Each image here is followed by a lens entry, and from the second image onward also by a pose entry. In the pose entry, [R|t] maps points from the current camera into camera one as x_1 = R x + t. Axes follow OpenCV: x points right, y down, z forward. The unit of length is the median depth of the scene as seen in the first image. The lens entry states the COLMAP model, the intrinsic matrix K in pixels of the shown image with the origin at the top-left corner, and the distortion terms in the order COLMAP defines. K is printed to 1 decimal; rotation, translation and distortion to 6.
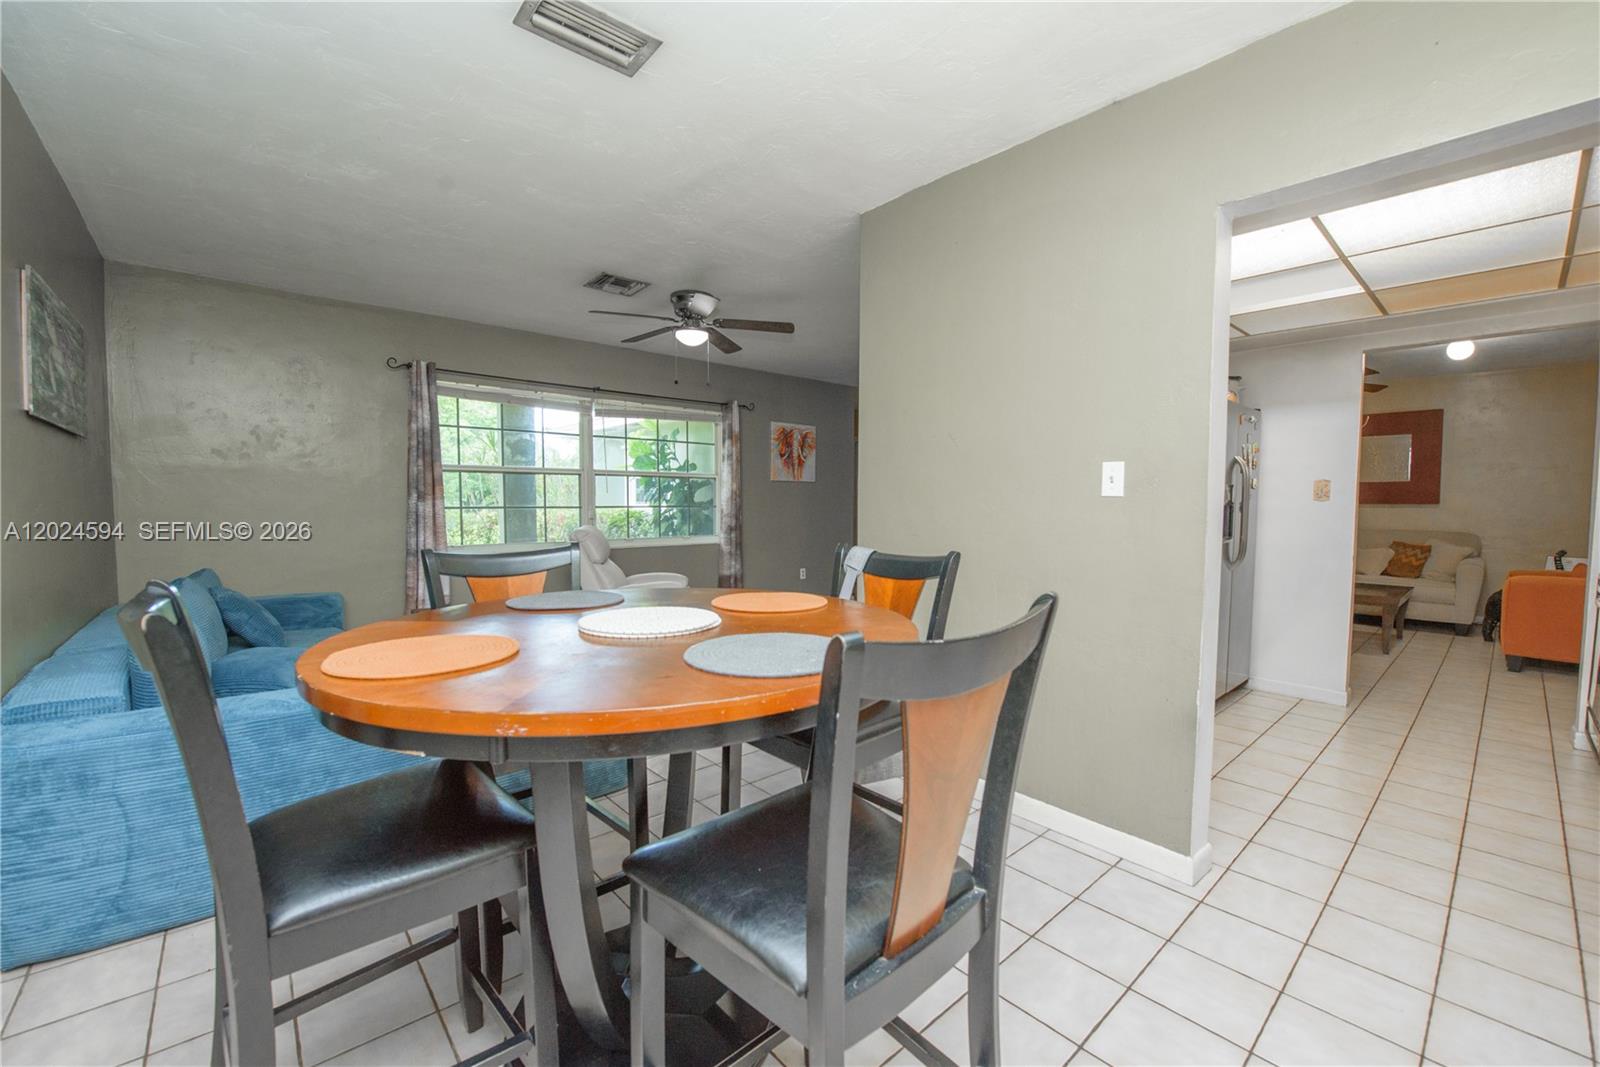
lens RADIAL K [[633.1, 0, 800.0], [0, 633.1, 533.5], [0, 0, 1]] dist [-0.023519, 0.000245]
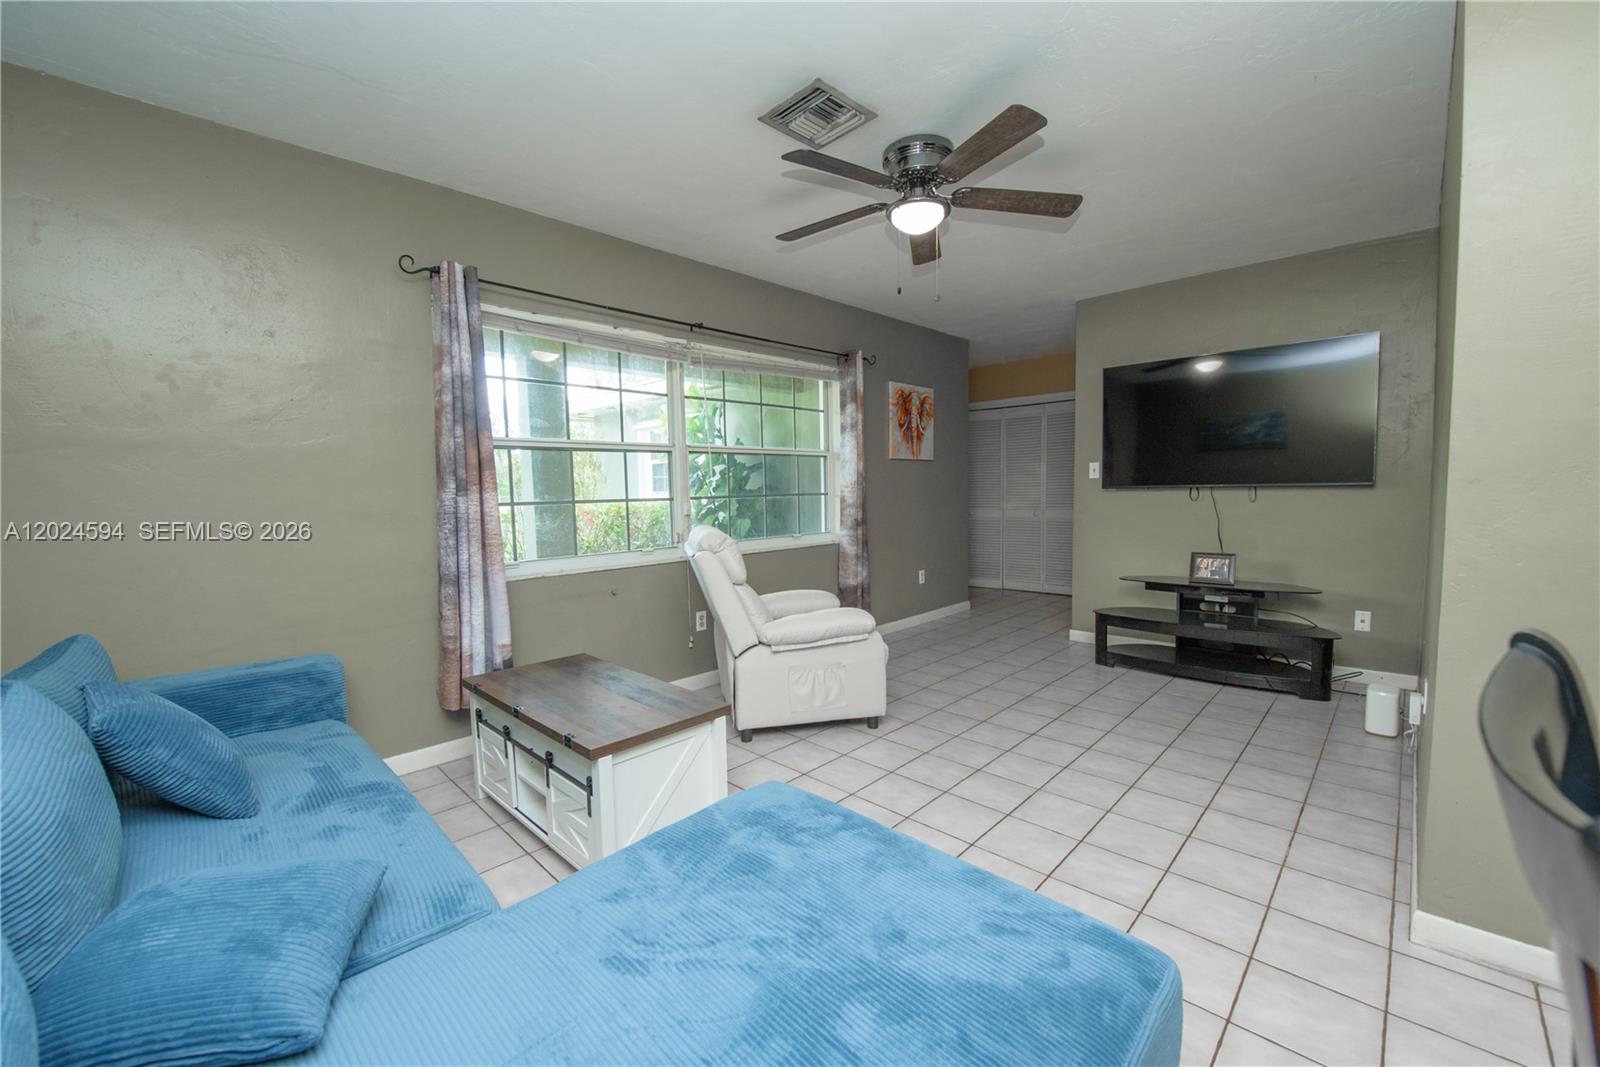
lens RADIAL K [[633.1, 0, 800.0], [0, 633.1, 533.5], [0, 0, 1]] dist [-0.023519, 0.000245]
pose [[0.996956, -0.031226, 0.071444, -0.257108], [0.030001, 0.999385, 0.018153, -0.012361], [-0.071967, -0.015955, 0.997279, 0.293618]]
